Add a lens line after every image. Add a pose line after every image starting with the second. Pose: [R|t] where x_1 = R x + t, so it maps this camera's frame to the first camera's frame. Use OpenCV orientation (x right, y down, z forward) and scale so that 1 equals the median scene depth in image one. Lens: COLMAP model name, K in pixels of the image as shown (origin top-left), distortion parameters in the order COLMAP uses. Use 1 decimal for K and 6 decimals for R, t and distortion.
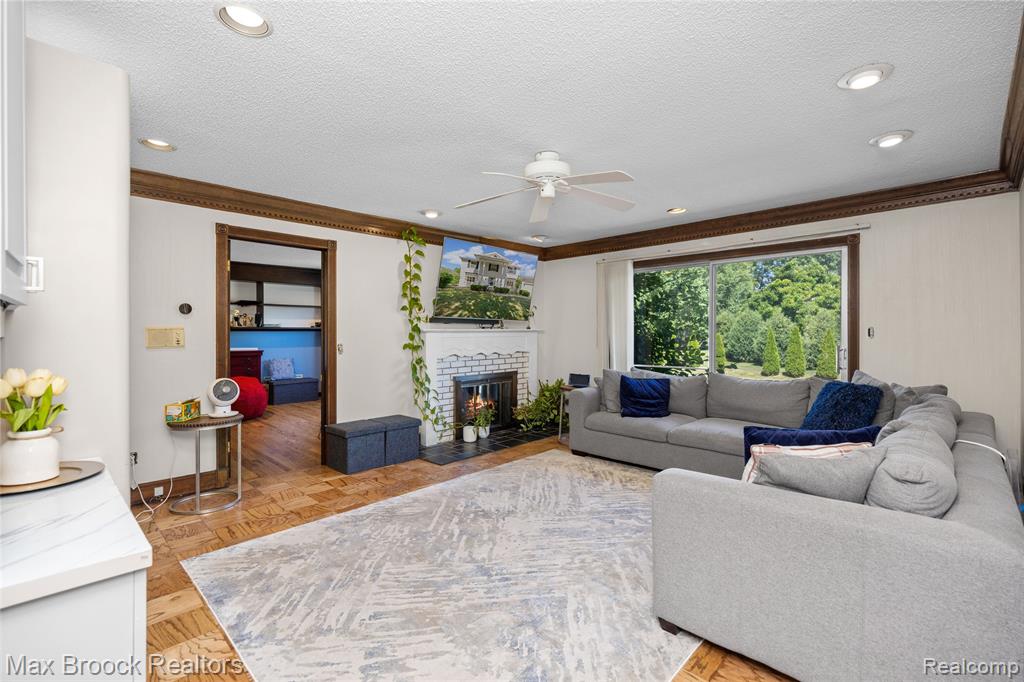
lens RADIAL K [[462.7, 0, 511.7], [0, 462.7, 336.9], [0, 0, 1]] dist [0.000894, 0.000064]
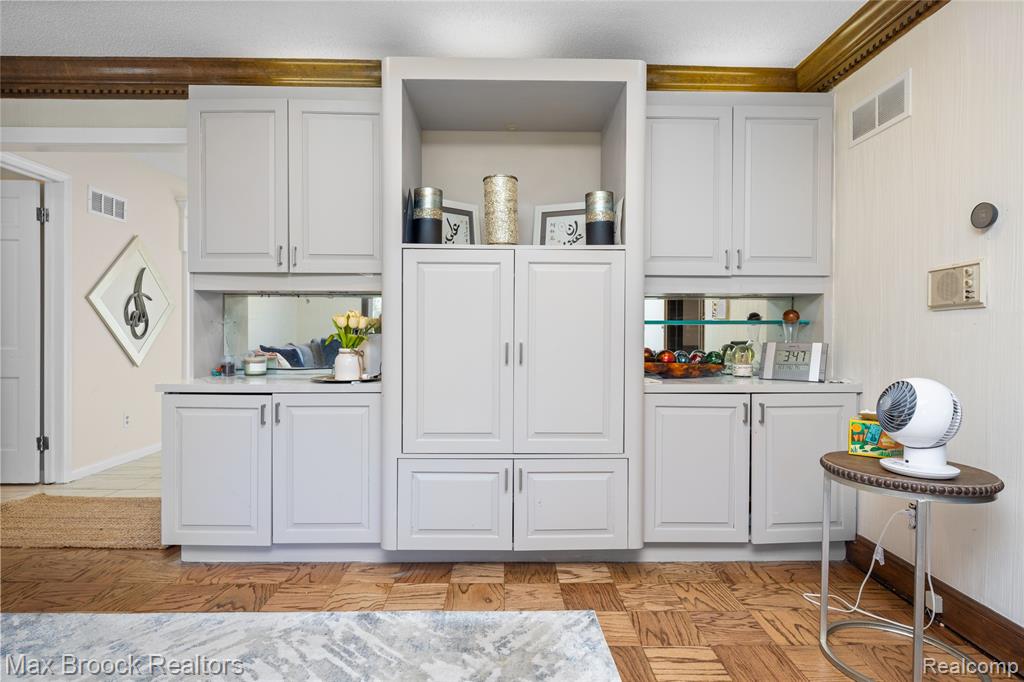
lens RADIAL K [[559.4, 0, 513.9], [0, 559.4, 339.2], [0, 0, 1]] dist [-0.005207, -0.000483]
pose [[-0.705122, -0.006820, -0.709053, -0.045000], [-0.012904, 0.999912, 0.003215, 0.083751], [0.708969, 0.011417, -0.705148, 1.539334]]
